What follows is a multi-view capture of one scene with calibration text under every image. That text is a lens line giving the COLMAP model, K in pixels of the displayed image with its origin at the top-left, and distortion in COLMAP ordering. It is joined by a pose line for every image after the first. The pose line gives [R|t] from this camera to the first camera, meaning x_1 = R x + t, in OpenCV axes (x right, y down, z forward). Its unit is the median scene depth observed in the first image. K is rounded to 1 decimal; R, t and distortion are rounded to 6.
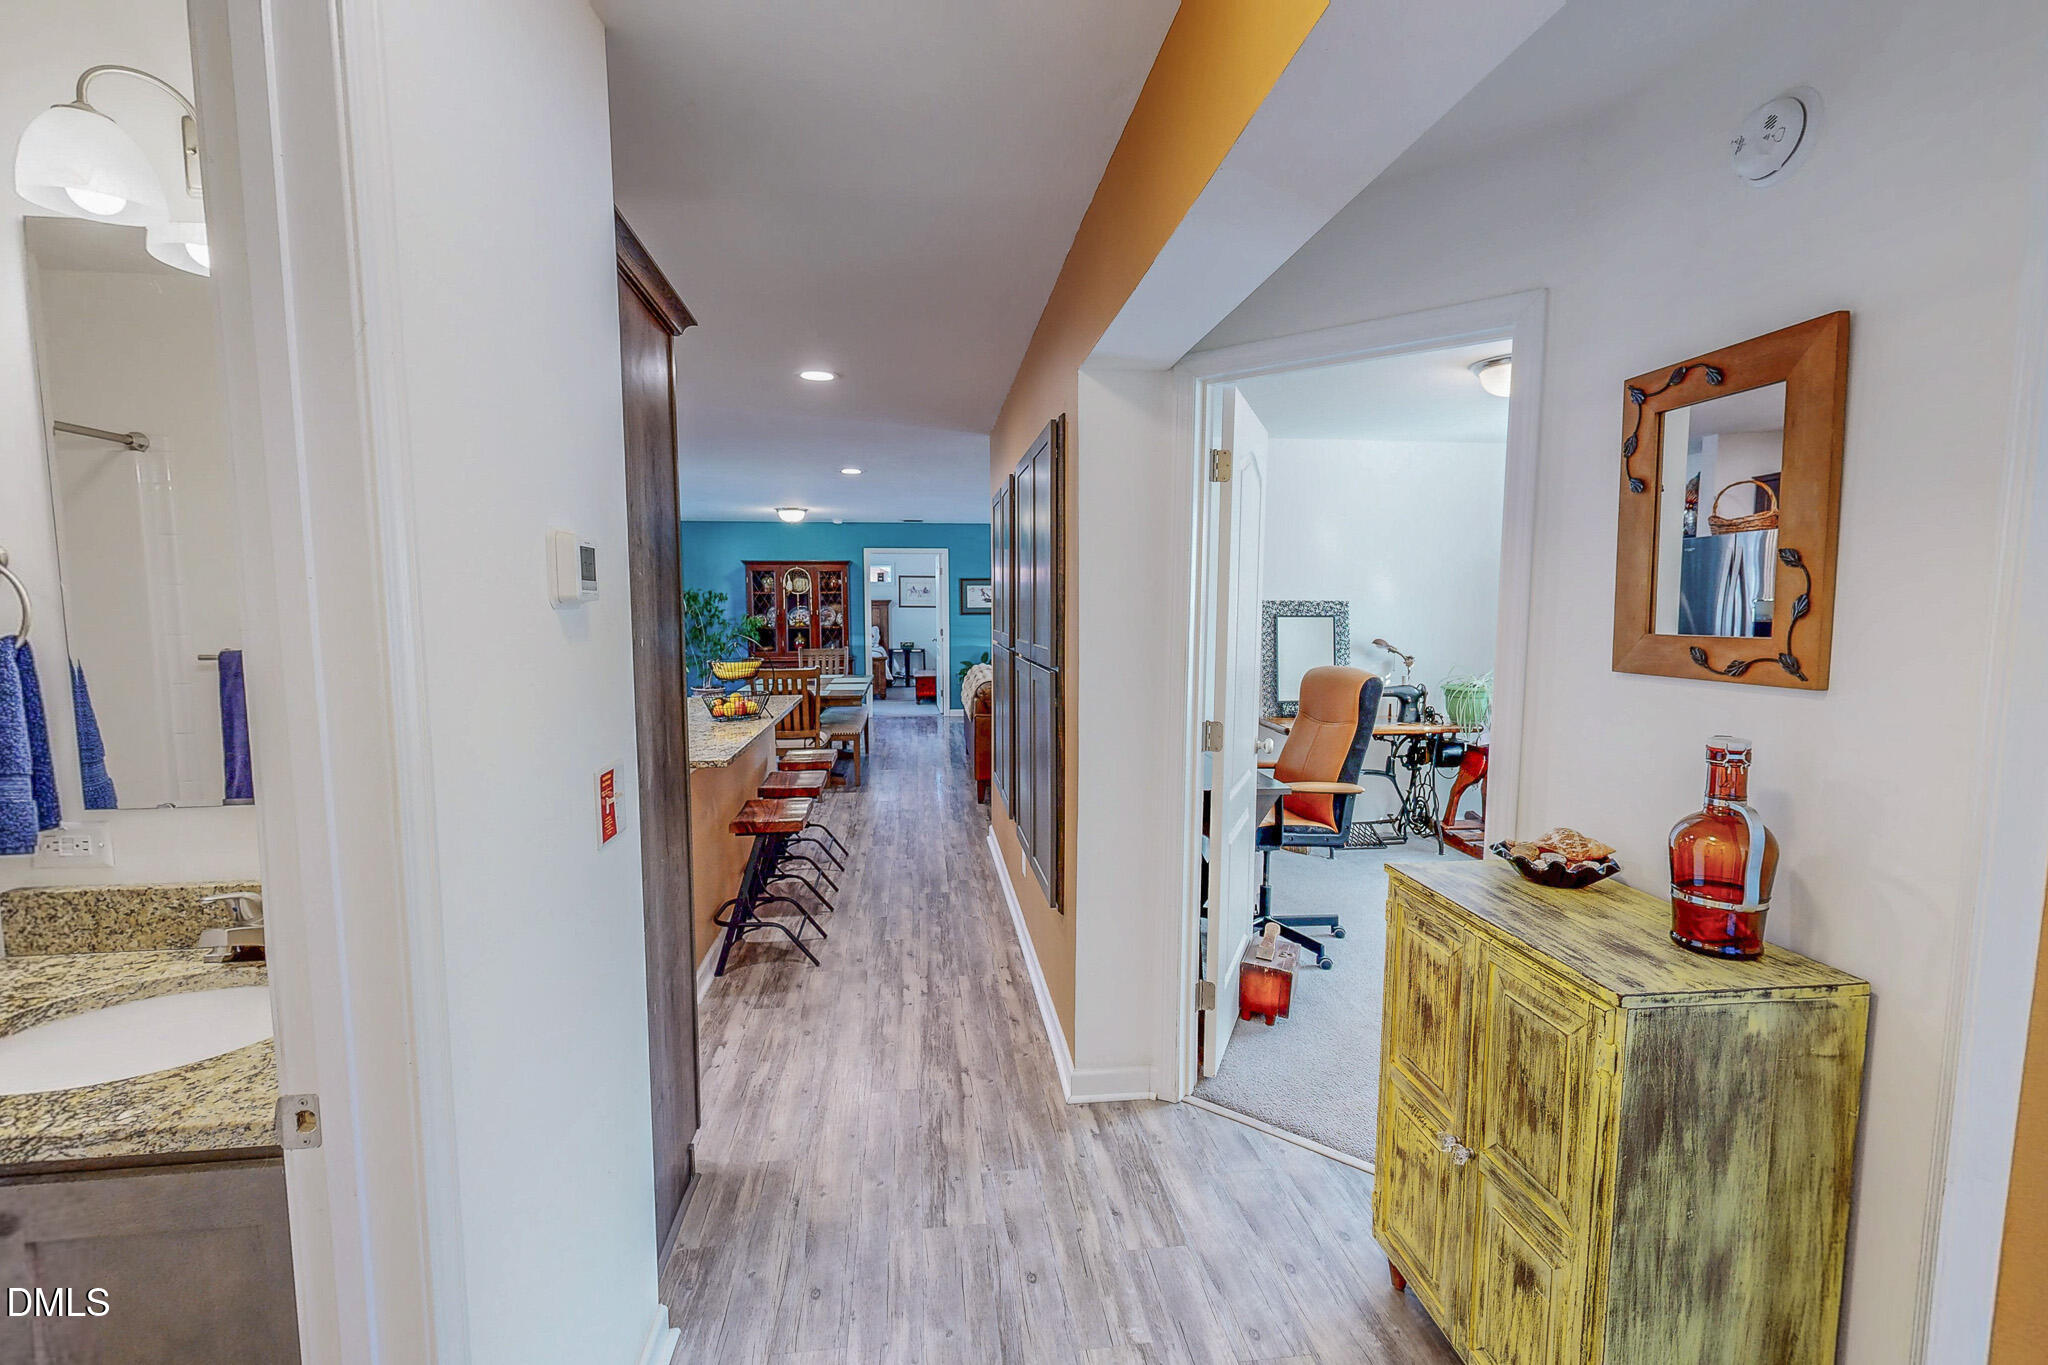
lens RADIAL K [[896.5, 0, 1024.0], [0, 896.5, 682.5], [0, 0, 1]] dist [-0.000141, 0.000180]
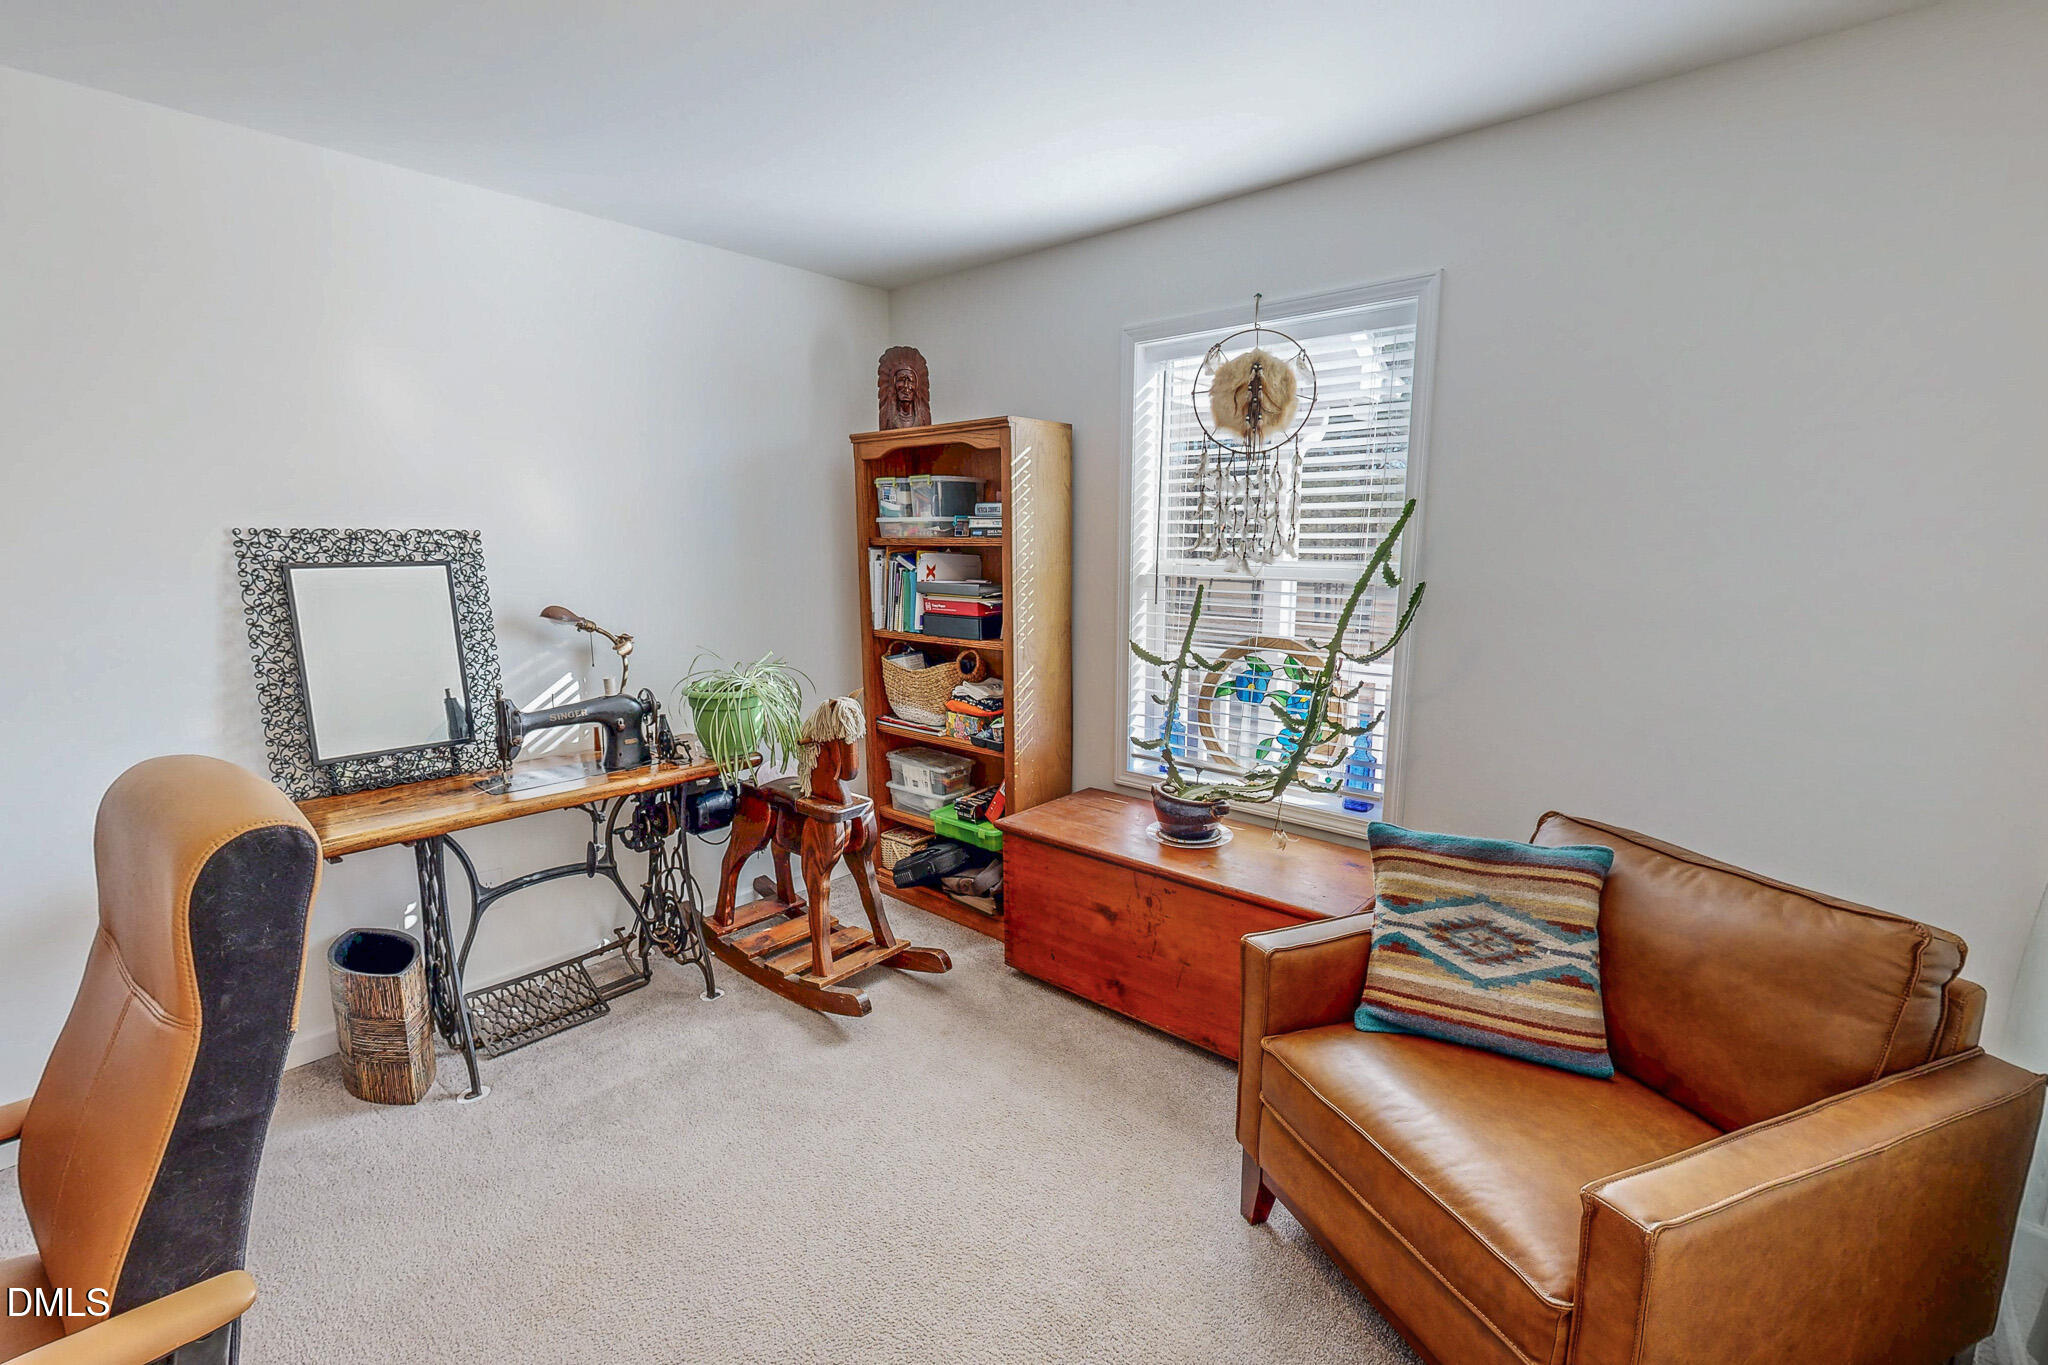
lens RADIAL K [[896.5, 0, 1024.0], [0, 896.5, 682.5], [0, 0, 1]] dist [-0.000141, 0.000180]
pose [[0.749481, -0.110424, 0.652752, 0.265134], [0.063642, 0.993442, 0.094985, -0.037776], [-0.658960, -0.029647, 0.751593, 0.456293]]
